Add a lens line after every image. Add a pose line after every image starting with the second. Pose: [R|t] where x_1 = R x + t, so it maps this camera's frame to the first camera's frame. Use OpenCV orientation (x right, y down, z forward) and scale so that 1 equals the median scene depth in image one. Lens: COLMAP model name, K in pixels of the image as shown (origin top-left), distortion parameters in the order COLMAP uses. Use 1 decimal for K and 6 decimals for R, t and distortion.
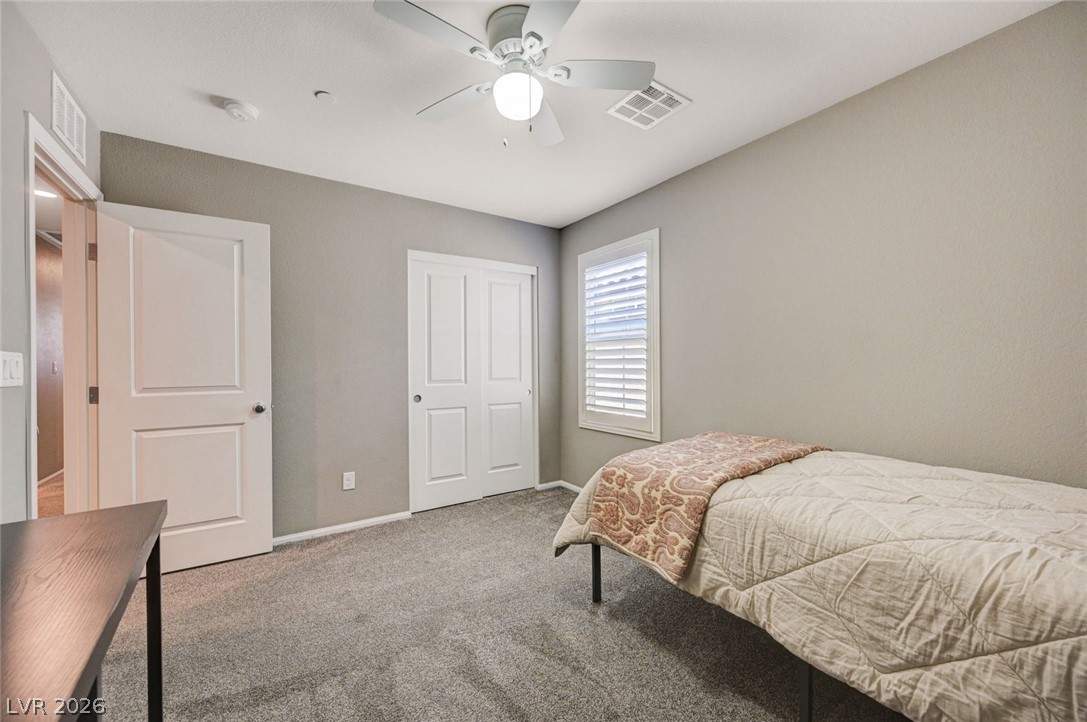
lens RADIAL K [[425.5, 0, 547.1], [0, 425.5, 364.7], [0, 0, 1]] dist [-0.003226, 0.000001]
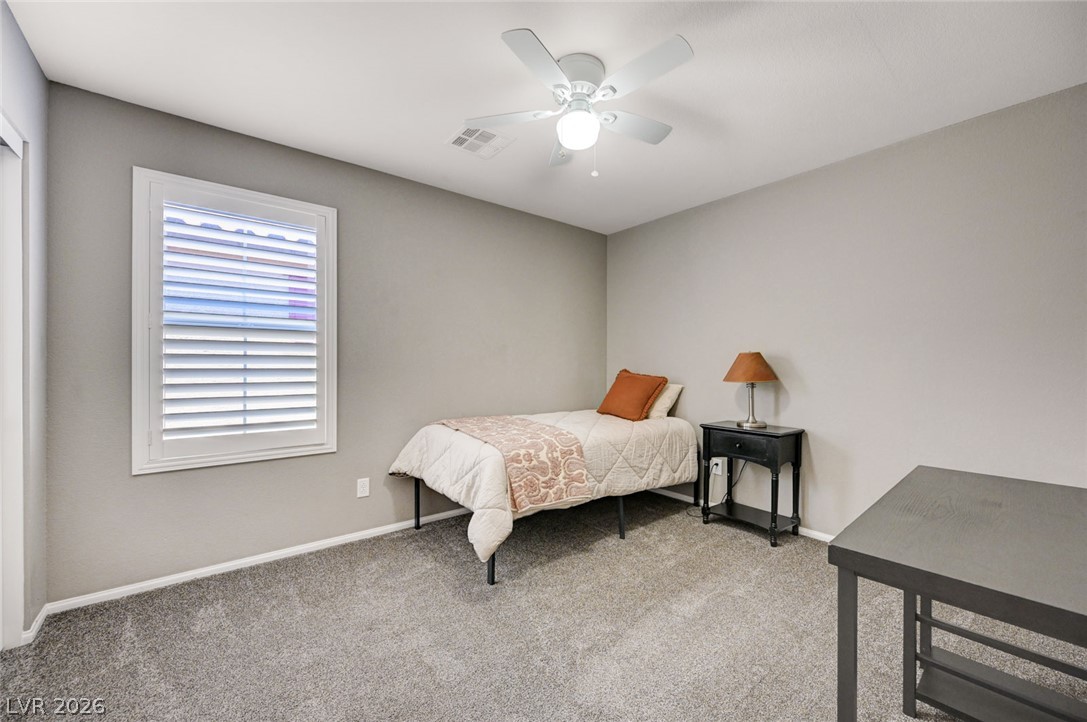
lens RADIAL K [[425.5, 0, 539.1], [0, 425.5, 364.0], [0, 0, 1]] dist [-0.003226, 0.000001]
pose [[-0.072860, 0.009954, 0.997293, -1.132893], [-0.002322, 0.999946, -0.010150, 0.014325], [-0.997340, -0.003055, -0.072832, 1.124201]]
